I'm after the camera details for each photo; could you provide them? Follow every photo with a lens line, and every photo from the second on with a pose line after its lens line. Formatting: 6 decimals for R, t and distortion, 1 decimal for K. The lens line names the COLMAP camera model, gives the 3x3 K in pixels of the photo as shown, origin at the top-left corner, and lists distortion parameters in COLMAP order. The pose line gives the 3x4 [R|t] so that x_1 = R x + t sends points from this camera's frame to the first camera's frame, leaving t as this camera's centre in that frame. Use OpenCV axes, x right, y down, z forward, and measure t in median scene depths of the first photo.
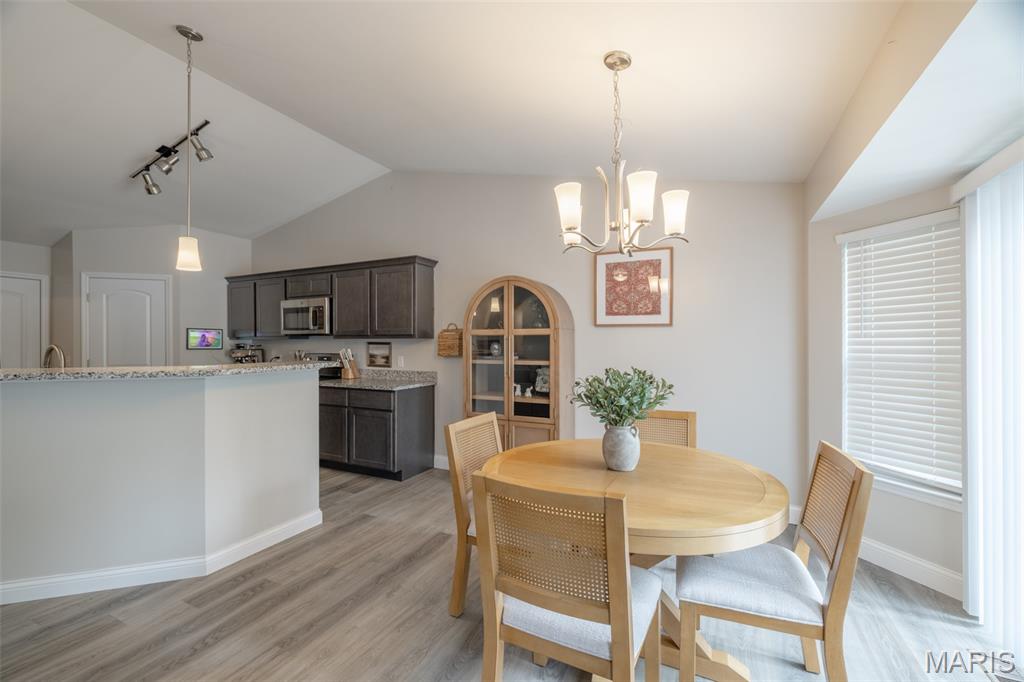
lens RADIAL K [[425.6, 0, 508.2], [0, 425.6, 341.2], [0, 0, 1]] dist [-0.000636, -0.000392]
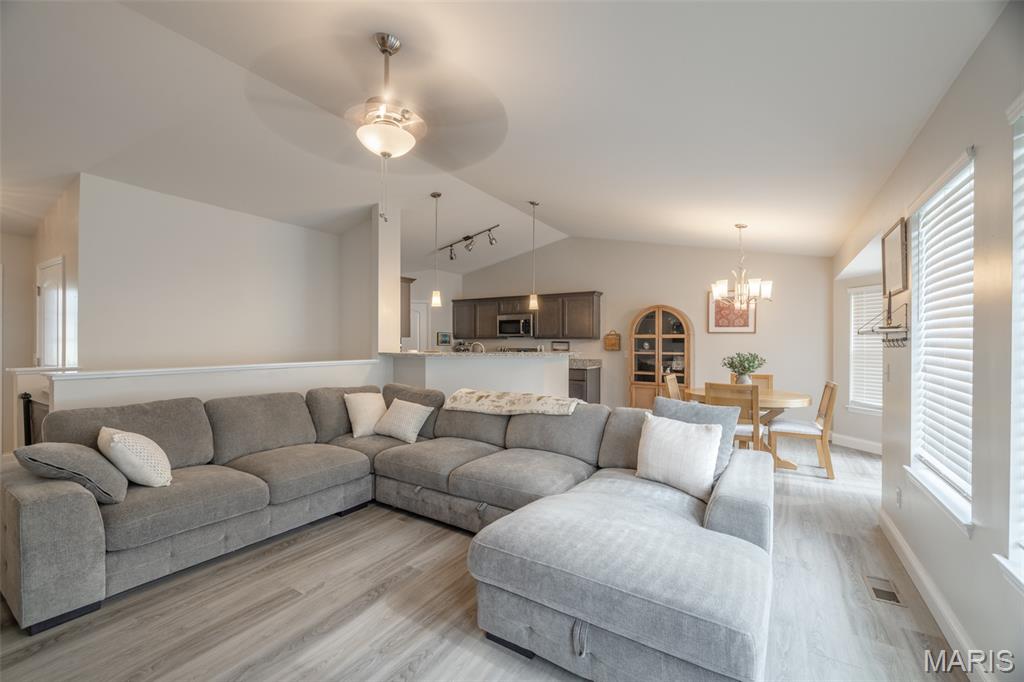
lens RADIAL K [[425.6, 0, 509.4], [0, 425.6, 343.0], [0, 0, 1]] dist [-0.000636, -0.000392]
pose [[0.994842, 0.002738, -0.101402, -0.430248], [-0.001720, 0.999947, 0.010124, -0.010194], [0.101424, -0.009897, 0.994794, -0.823659]]
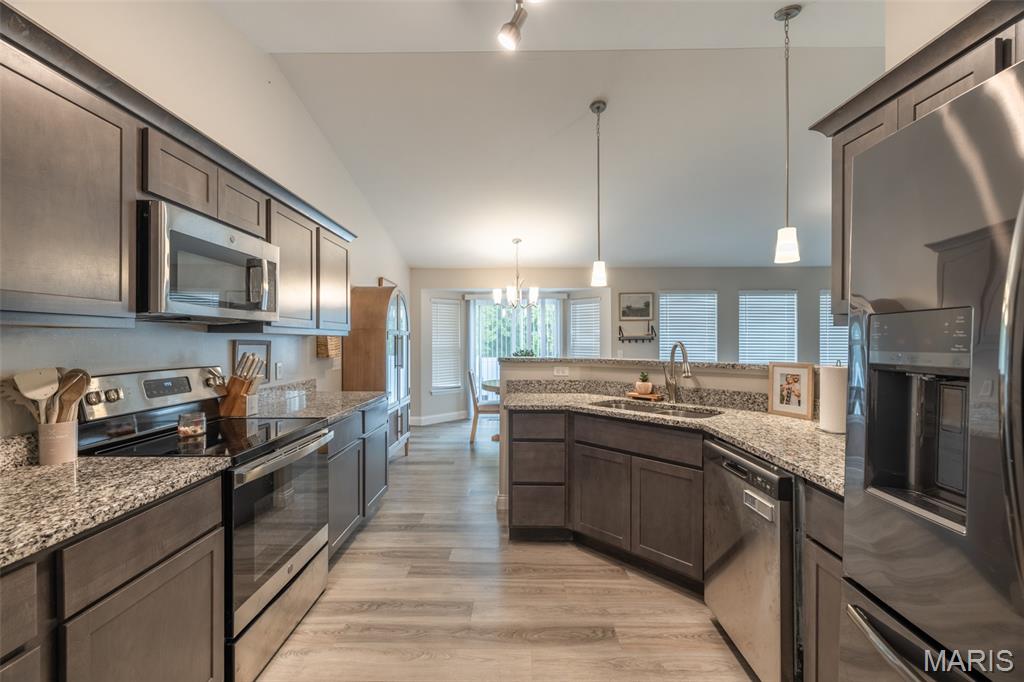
lens RADIAL K [[425.6, 0, 515.9], [0, 425.6, 343.1], [0, 0, 1]] dist [-0.000636, -0.000392]
pose [[-0.439837, -0.004052, 0.898068, -1.220124], [-0.001358, 0.999992, 0.003846, 0.005157], [-0.898077, 0.000472, -0.439839, 1.210600]]
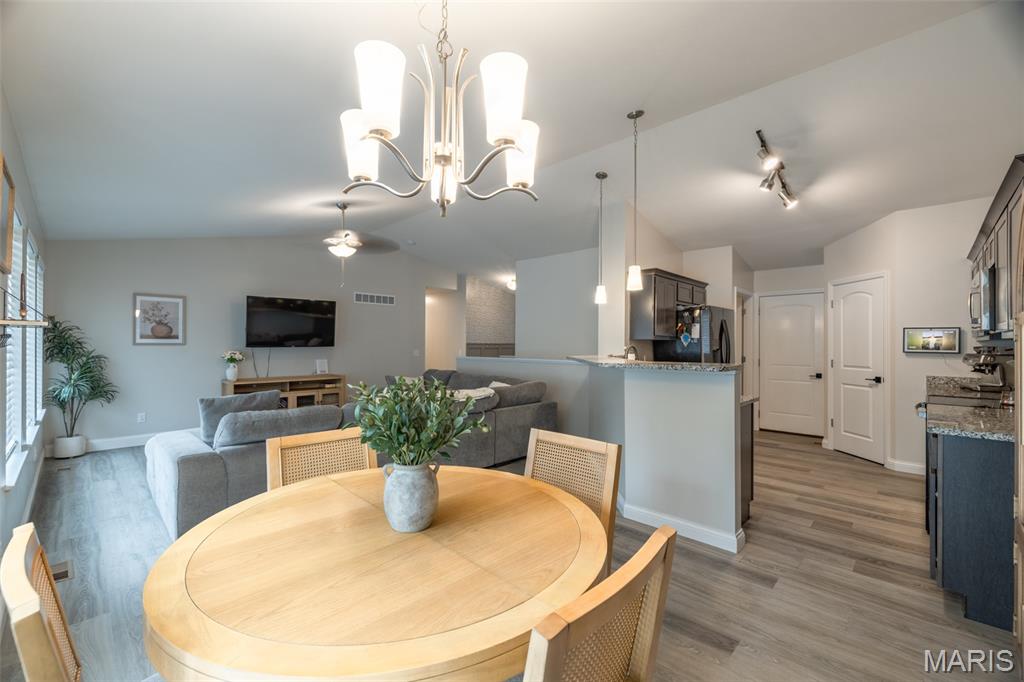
lens RADIAL K [[425.6, 0, 508.3], [0, 425.6, 341.2], [0, 0, 1]] dist [-0.000636, -0.000392]
pose [[-0.313273, -0.004670, -0.949651, 0.440708], [-0.000329, 0.999988, -0.004809, 0.001318], [0.949663, -0.001194, -0.313271, 0.692670]]
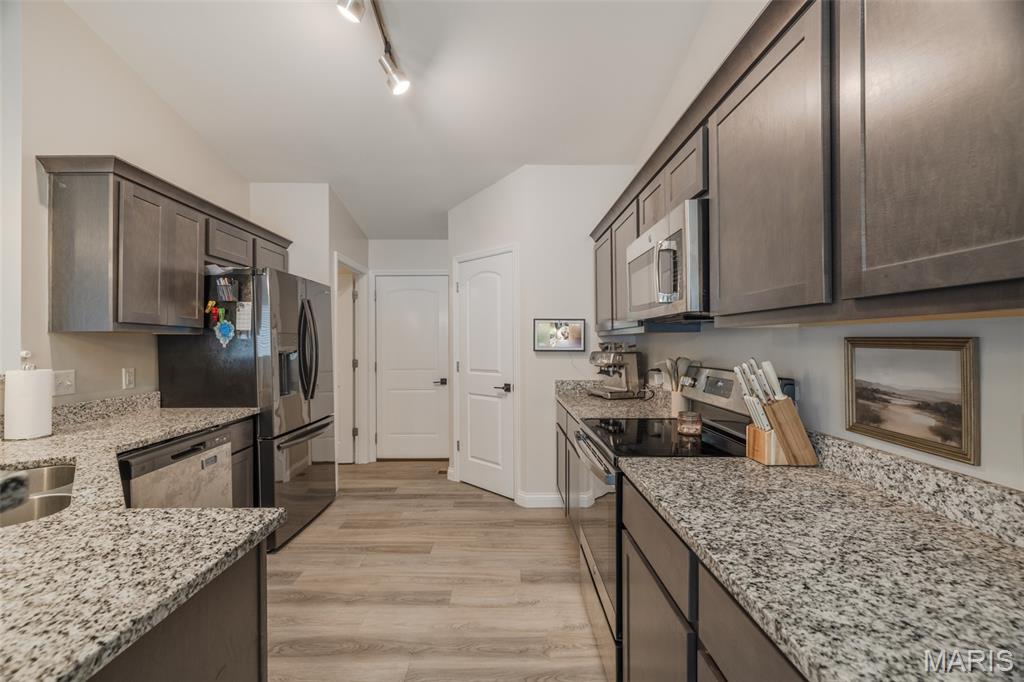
lens RADIAL K [[425.6, 0, 508.3], [0, 425.6, 344.2], [0, 0, 1]] dist [-0.000636, -0.000392]
pose [[0.444479, 0.004662, -0.895777, -0.250148], [0.006397, 0.999944, 0.008378, 0.004023], [0.895766, -0.009454, 0.444425, 0.919098]]
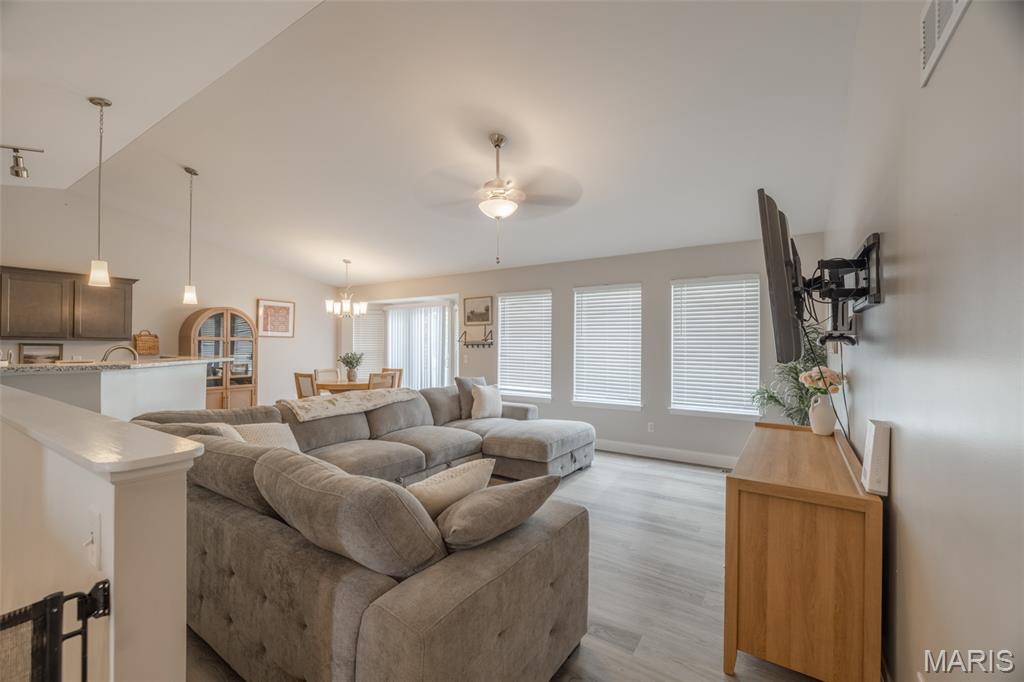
lens RADIAL K [[425.6, 0, 507.1], [0, 425.6, 342.9], [0, 0, 1]] dist [-0.000636, -0.000392]
pose [[0.118613, 0.007557, 0.992912, -1.573741], [-0.006411, 0.999956, -0.006845, 0.000651], [-0.992920, -0.005554, 0.118656, -0.353805]]
